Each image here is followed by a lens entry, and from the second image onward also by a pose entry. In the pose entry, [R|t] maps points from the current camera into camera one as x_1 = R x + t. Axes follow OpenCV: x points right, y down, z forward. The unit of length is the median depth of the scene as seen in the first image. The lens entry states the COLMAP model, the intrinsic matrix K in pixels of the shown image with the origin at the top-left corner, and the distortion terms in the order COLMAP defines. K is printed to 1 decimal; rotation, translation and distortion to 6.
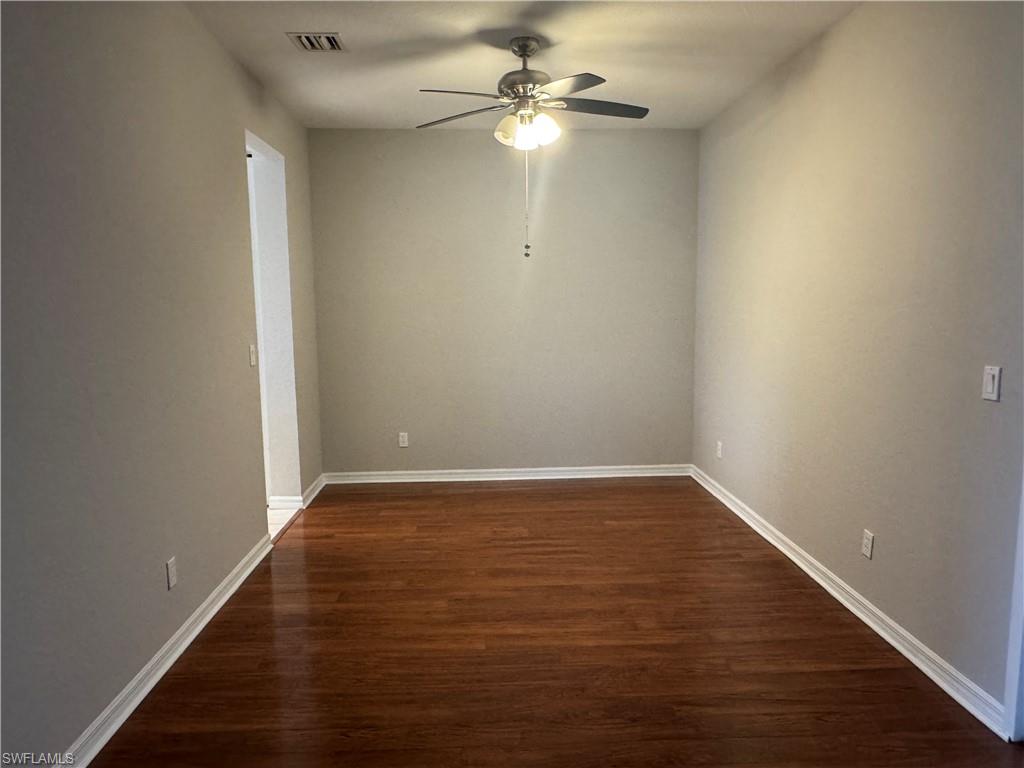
lens RADIAL K [[690.5, 0, 512.0], [0, 690.5, 384.0], [0, 0, 1]] dist [-0.002271, -0.000272]
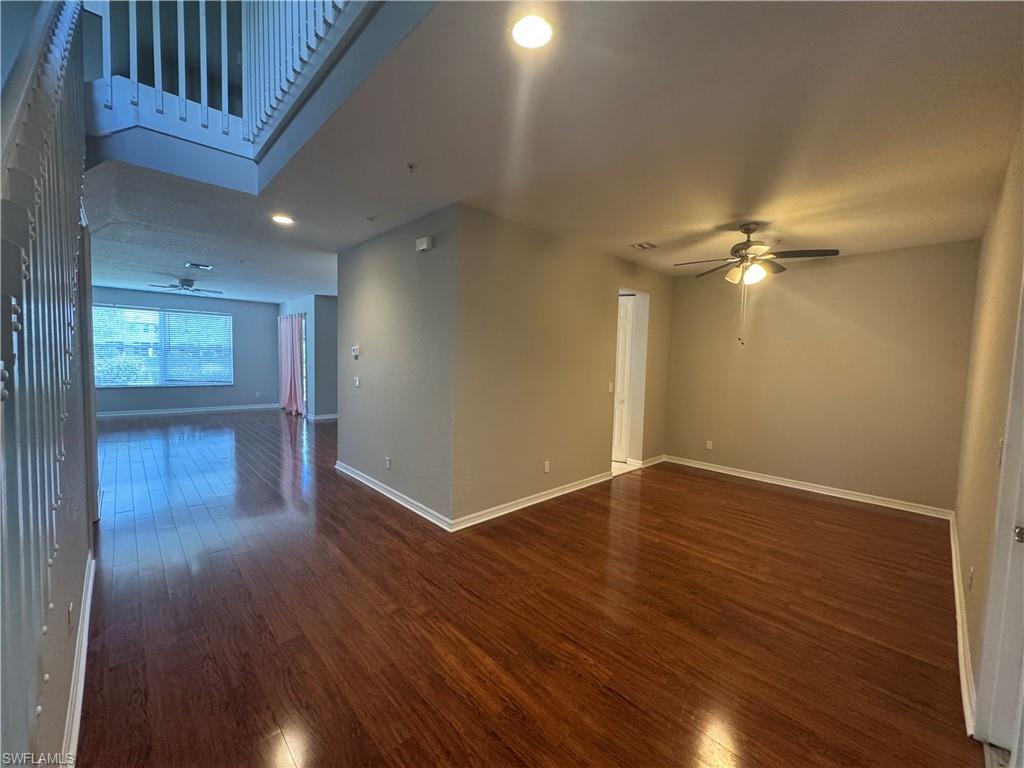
lens RADIAL K [[408.9, 0, 512.0], [0, 408.9, 384.0], [0, 0, 1]] dist [-0.000139, 0.000142]
pose [[0.655827, 0.076951, -0.750979, 0.411960], [-0.123308, 0.992350, -0.006000, -0.007629], [0.744772, 0.096537, 0.660299, -0.105470]]
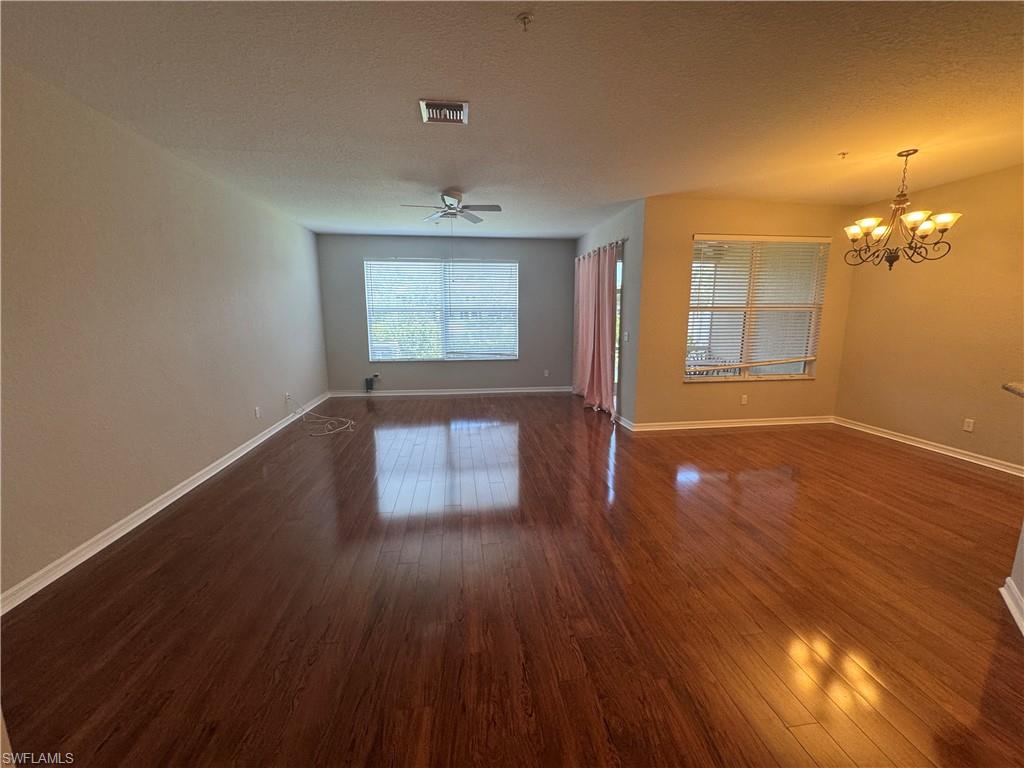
lens RADIAL K [[409.4, 0, 512.0], [0, 409.4, 384.0], [0, 0, 1]] dist [-0.002620, 0.000145]
pose [[0.086452, 0.180908, -0.979693, -0.888432], [-0.118750, 0.978235, 0.170160, -0.006485], [0.989153, 0.101628, 0.106053, 0.082863]]
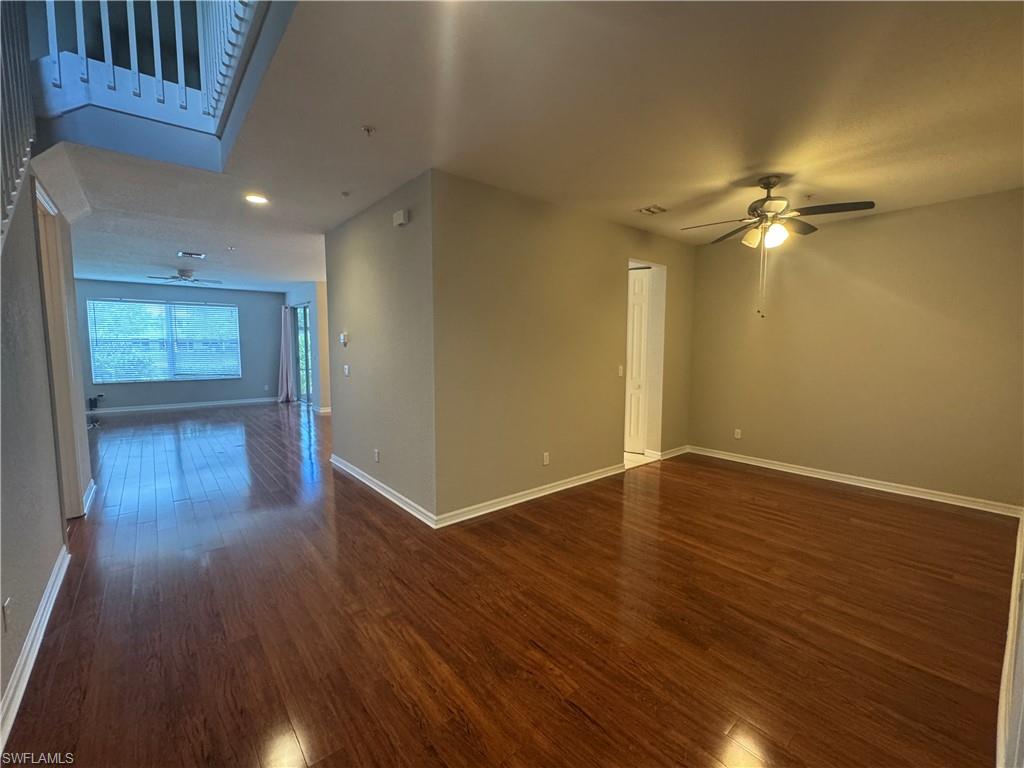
lens RADIAL K [[436.2, 0, 512.0], [0, 436.2, 384.0], [0, 0, 1]] dist [0.000494, -0.001142]
pose [[0.601641, 0.084072, -0.794330, 0.452890], [-0.103528, 0.994265, 0.026819, -0.007531], [0.792029, 0.066100, 0.606894, -0.013379]]
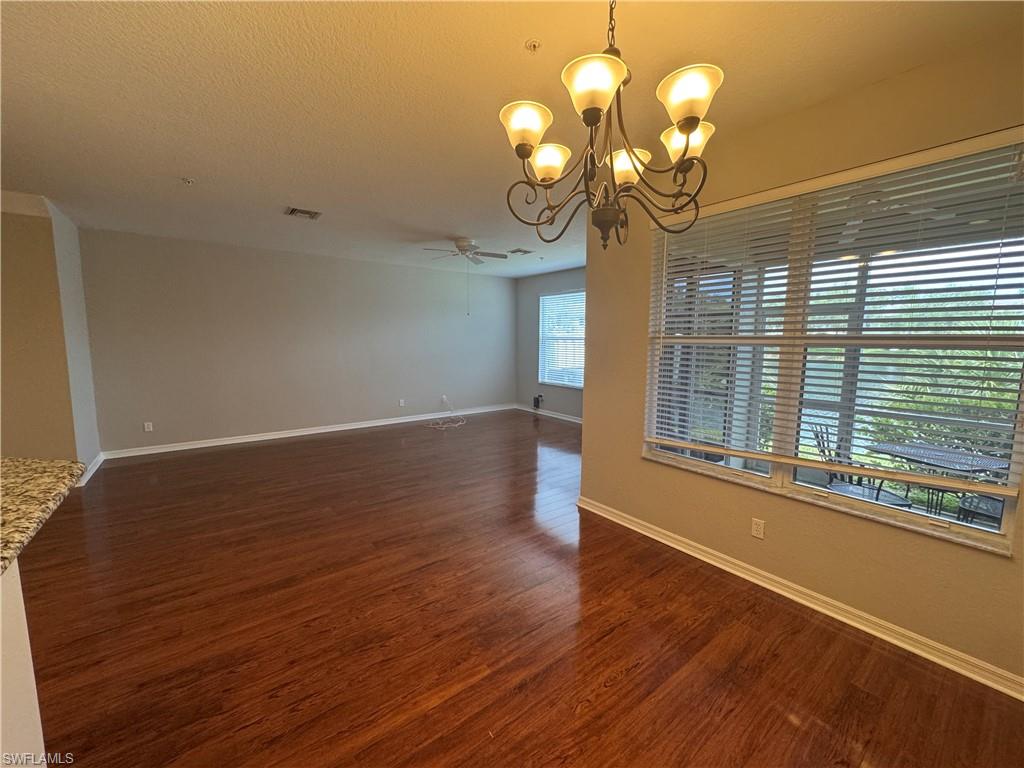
lens RADIAL K [[409.4, 0, 512.0], [0, 409.4, 384.0], [0, 0, 1]] dist [-0.002620, 0.000145]
pose [[-0.821699, 0.065344, -0.566164, -1.483792], [-0.069509, 0.974499, 0.213353, -0.155107], [0.565668, 0.214665, -0.796203, 1.276069]]
